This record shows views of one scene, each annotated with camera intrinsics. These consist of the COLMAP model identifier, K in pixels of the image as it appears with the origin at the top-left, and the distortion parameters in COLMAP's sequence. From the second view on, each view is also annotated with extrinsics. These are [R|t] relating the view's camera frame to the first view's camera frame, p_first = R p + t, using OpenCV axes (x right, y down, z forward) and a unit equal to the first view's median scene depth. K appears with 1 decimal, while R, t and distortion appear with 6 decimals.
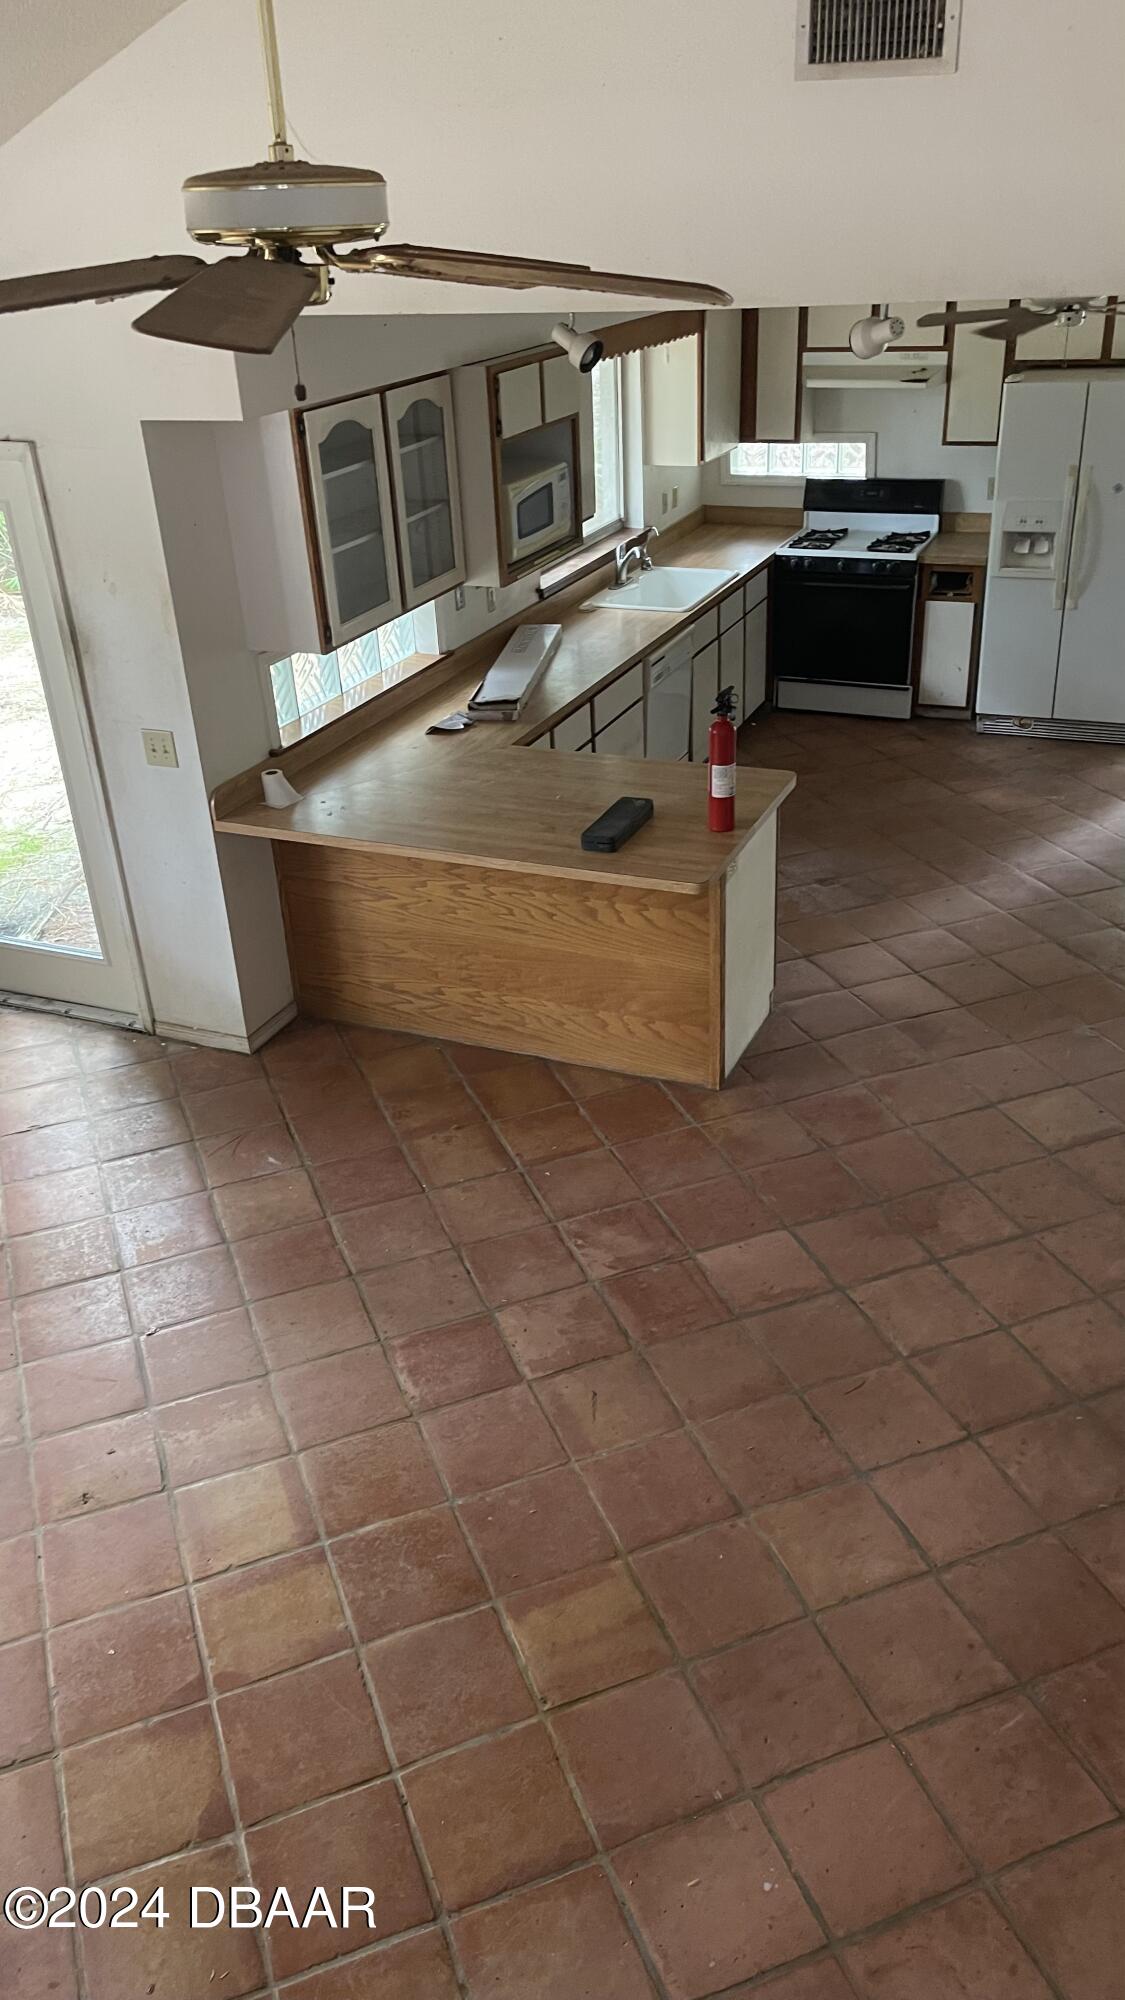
lens RADIAL K [[1511.2, 0, 556.8], [0, 1511.2, 1009.4], [0, 0, 1]] dist [0.024550, -0.003197]
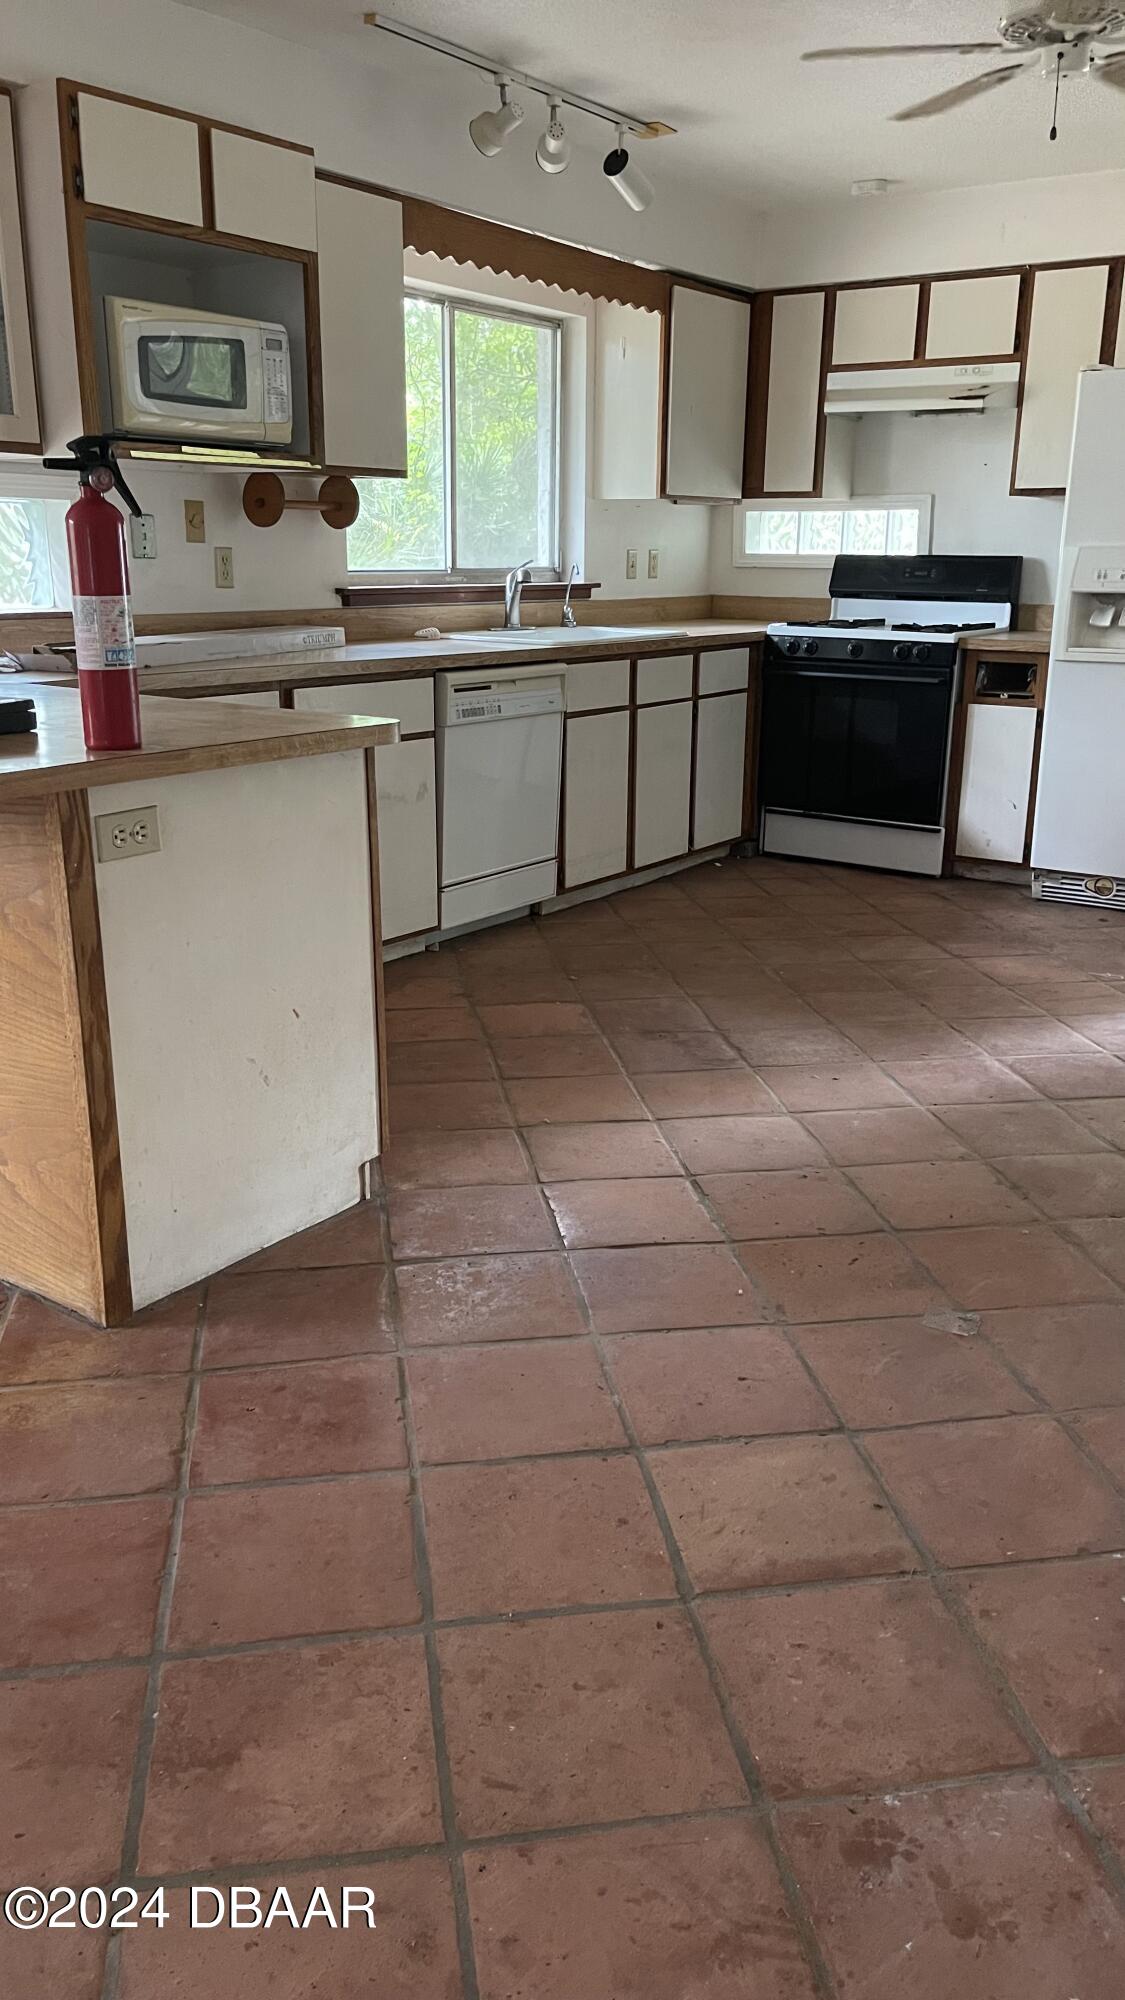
lens RADIAL K [[1511.2, 0, 570.0], [0, 1511.2, 986.6], [0, 0, 1]] dist [0.024550, -0.003197]
pose [[0.978868, 0.110474, -0.172082, 0.198576], [-0.143838, 0.970118, -0.195404, 0.014066], [0.145353, 0.216026, 0.965508, 0.339541]]
